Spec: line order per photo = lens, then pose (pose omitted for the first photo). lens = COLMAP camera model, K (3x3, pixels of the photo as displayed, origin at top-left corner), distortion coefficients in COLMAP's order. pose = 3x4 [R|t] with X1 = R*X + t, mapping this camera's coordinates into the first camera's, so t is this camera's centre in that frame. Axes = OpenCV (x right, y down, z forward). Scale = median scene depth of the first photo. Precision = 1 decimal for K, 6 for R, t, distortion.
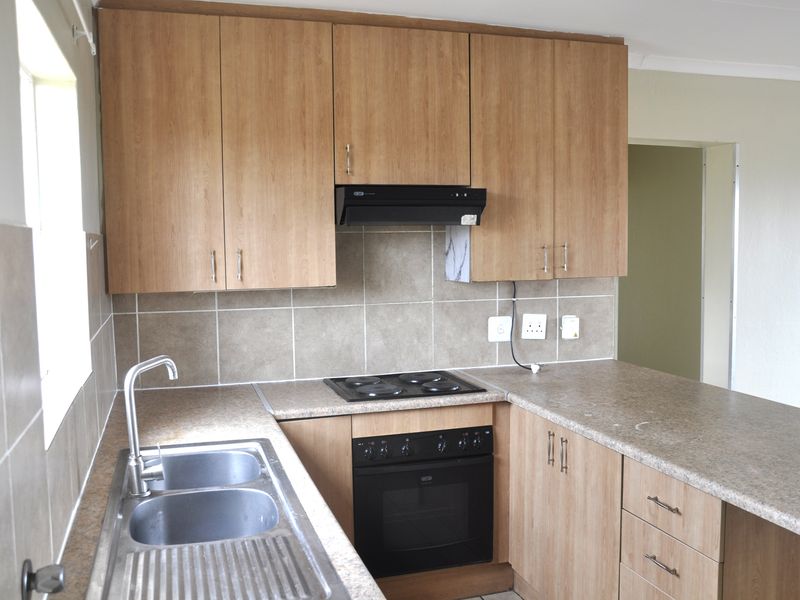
lens RADIAL K [[760.5, 0, 400.0], [0, 760.5, 300.0], [0, 0, 1]] dist [-0.127248, 0.131334]
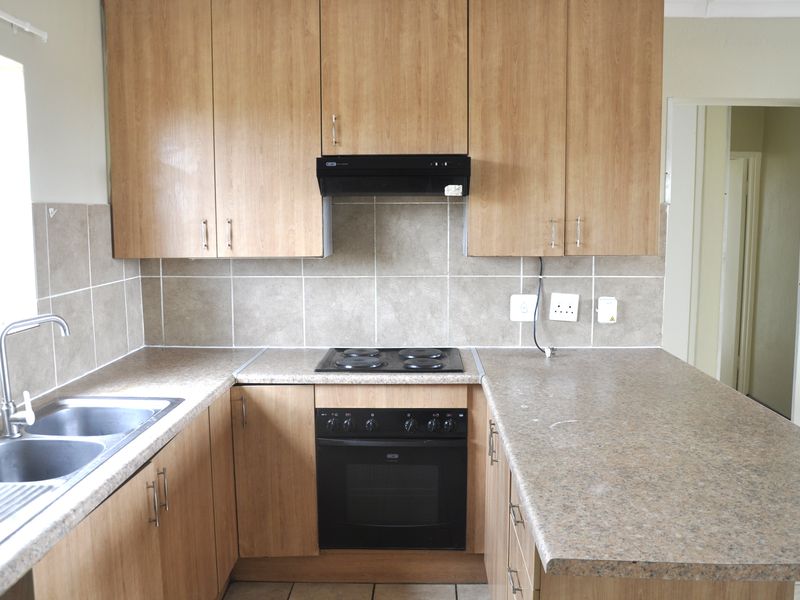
lens RADIAL K [[745.1, 0, 400.0], [0, 745.1, 300.0], [0, 0, 1]] dist [-0.135915, 0.127160]
pose [[0.946425, 0.045911, -0.319642, 0.326419], [-0.034043, 0.998511, 0.042622, -0.006265], [0.321123, -0.029457, 0.946579, 0.096871]]
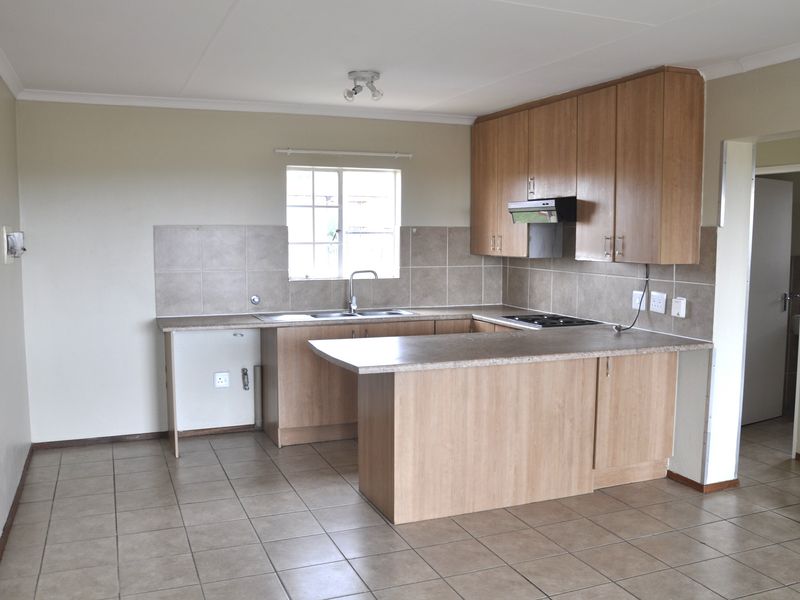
lens RADIAL K [[745.1, 0, 400.0], [0, 745.1, 300.0], [0, 0, 1]] dist [-0.135915, 0.127160]
pose [[0.086976, 0.100965, -0.991081, 1.597329], [-0.085359, 0.991948, 0.093562, -0.054805], [0.992547, 0.076460, 0.094894, 0.541103]]
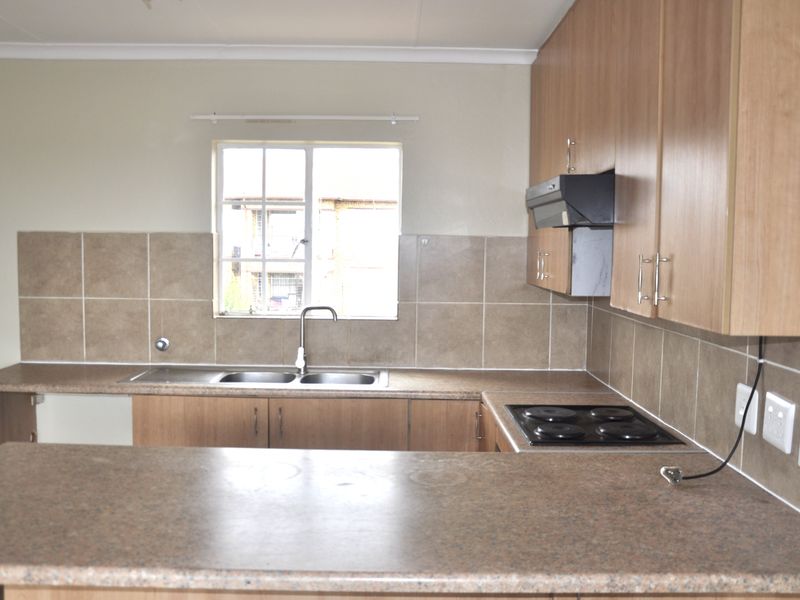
lens RADIAL K [[770.3, 0, 405.2], [0, 770.3, 302.5], [0, 0, 1]] dist [-0.125012, 0.151104]
pose [[-0.281506, 0.078156, -0.956371, 0.853013], [-0.089836, 0.990153, 0.107360, -0.089243], [0.955345, 0.116139, -0.271713, 1.052863]]
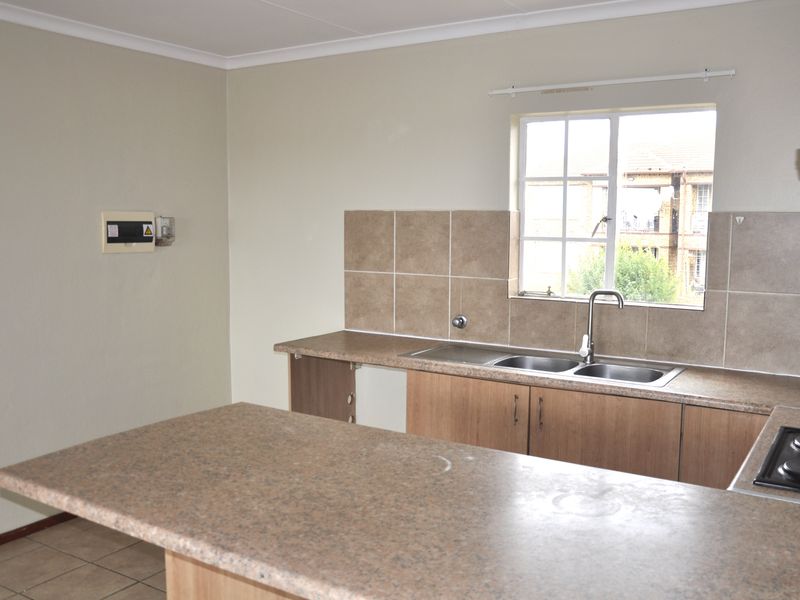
lens RADIAL K [[770.3, 0, 405.2], [0, 770.3, 302.5], [0, 0, 1]] dist [-0.125012, 0.151104]
pose [[-0.758261, 0.079409, -0.647097, 0.672181], [-0.051093, 0.982264, 0.180410, -0.106567], [0.649946, 0.169860, -0.740755, 1.211284]]
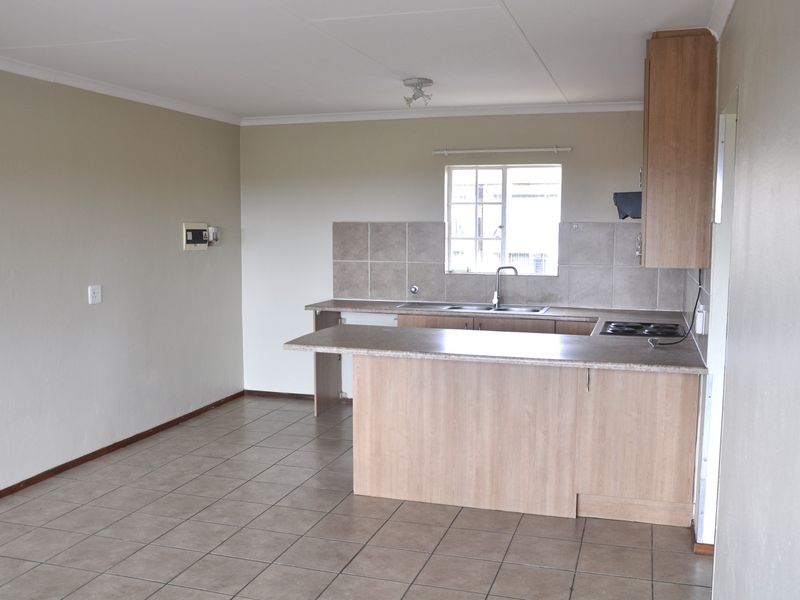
lens RADIAL K [[770.3, 0, 405.2], [0, 770.3, 302.5], [0, 0, 1]] dist [-0.125012, 0.151104]
pose [[-0.566043, 0.092141, -0.819210, 1.486413], [-0.064898, 0.985669, 0.155706, -0.139141], [0.821817, 0.141301, -0.551951, 1.466283]]
